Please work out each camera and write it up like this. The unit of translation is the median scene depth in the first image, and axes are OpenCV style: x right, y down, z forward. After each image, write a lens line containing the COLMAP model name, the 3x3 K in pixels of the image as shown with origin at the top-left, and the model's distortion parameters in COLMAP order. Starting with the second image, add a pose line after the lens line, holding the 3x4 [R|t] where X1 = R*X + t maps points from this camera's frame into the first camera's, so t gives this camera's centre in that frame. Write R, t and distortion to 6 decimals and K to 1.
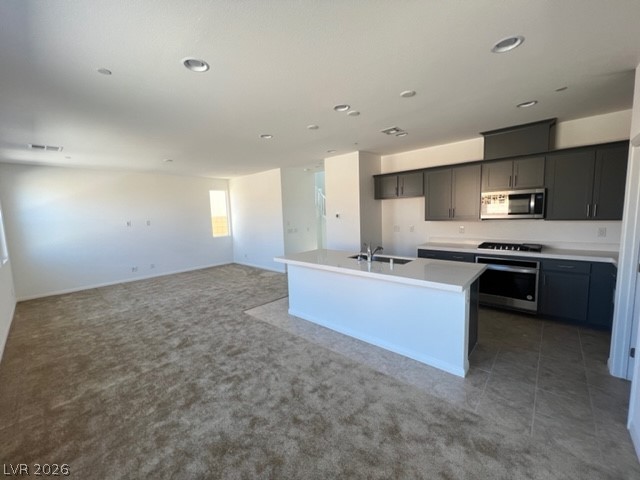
lens RADIAL K [[257.0, 0, 320.0], [0, 257.0, 240.0], [0, 0, 1]] dist [0.000496, 0.000052]
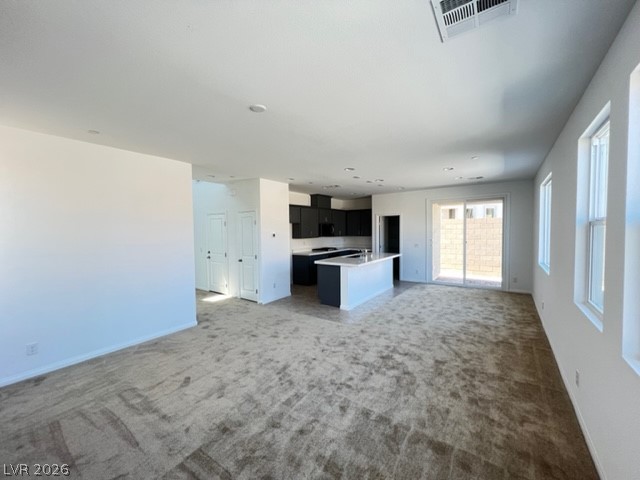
lens RADIAL K [[250.4, 0, 320.0], [0, 250.4, 240.0], [0, 0, 1]] dist [0.000689, 0.000035]
pose [[-0.106954, -0.008872, 0.994224, -1.215499], [0.114007, 0.993255, 0.021128, -0.090665], [-0.987706, 0.115608, -0.105221, 1.120182]]
